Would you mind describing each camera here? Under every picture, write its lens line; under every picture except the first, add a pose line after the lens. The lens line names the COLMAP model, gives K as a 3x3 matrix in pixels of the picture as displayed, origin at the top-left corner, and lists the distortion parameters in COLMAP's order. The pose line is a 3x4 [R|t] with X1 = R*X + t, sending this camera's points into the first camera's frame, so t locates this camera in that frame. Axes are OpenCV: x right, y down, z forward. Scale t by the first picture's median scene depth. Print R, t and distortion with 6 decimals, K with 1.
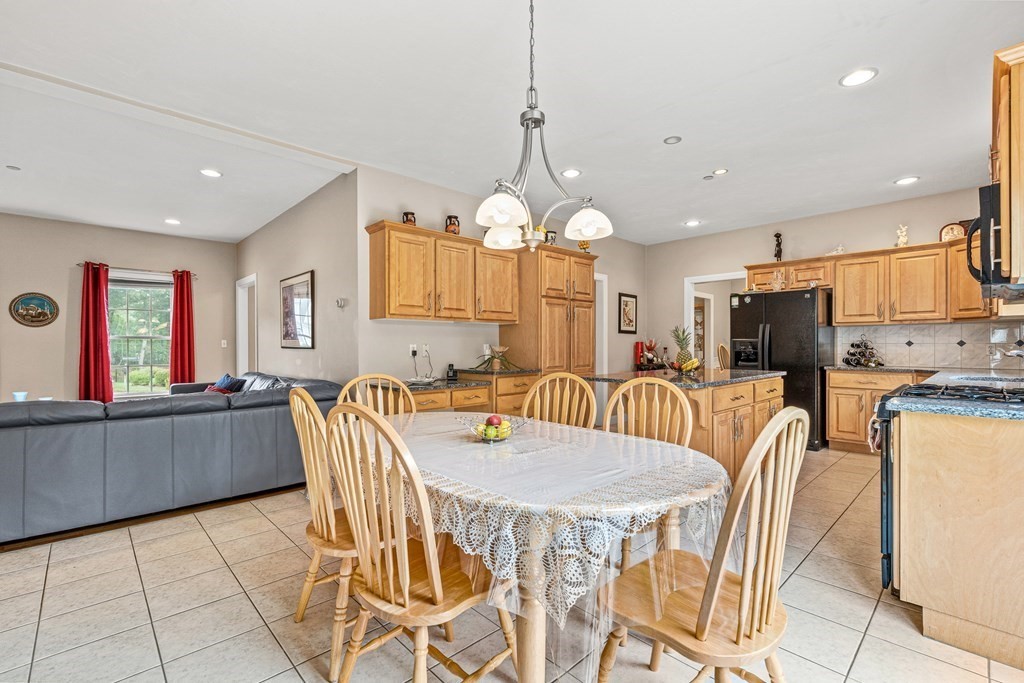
lens RADIAL K [[452.7, 0, 515.8], [0, 452.7, 347.3], [0, 0, 1]] dist [-0.002787, -0.000019]
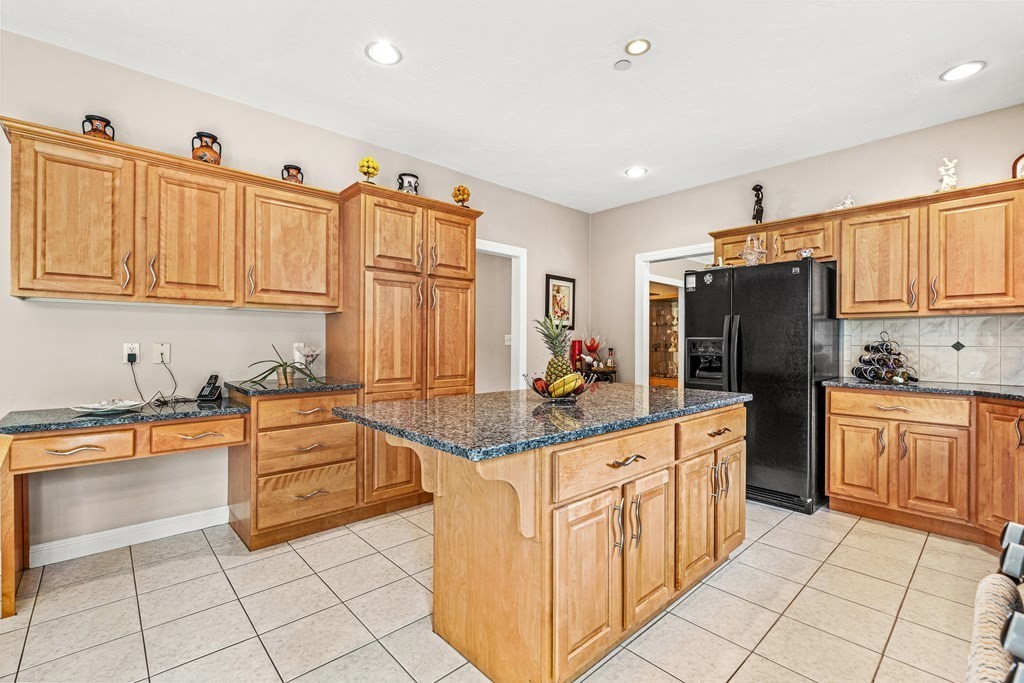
lens RADIAL K [[452.7, 0, 513.0], [0, 452.7, 343.0], [0, 0, 1]] dist [-0.002787, -0.000019]
pose [[0.999816, 0.006102, -0.018212, 0.254930], [-0.006149, 0.999978, -0.002529, -0.007350], [0.018197, 0.002641, 0.999831, 0.350954]]
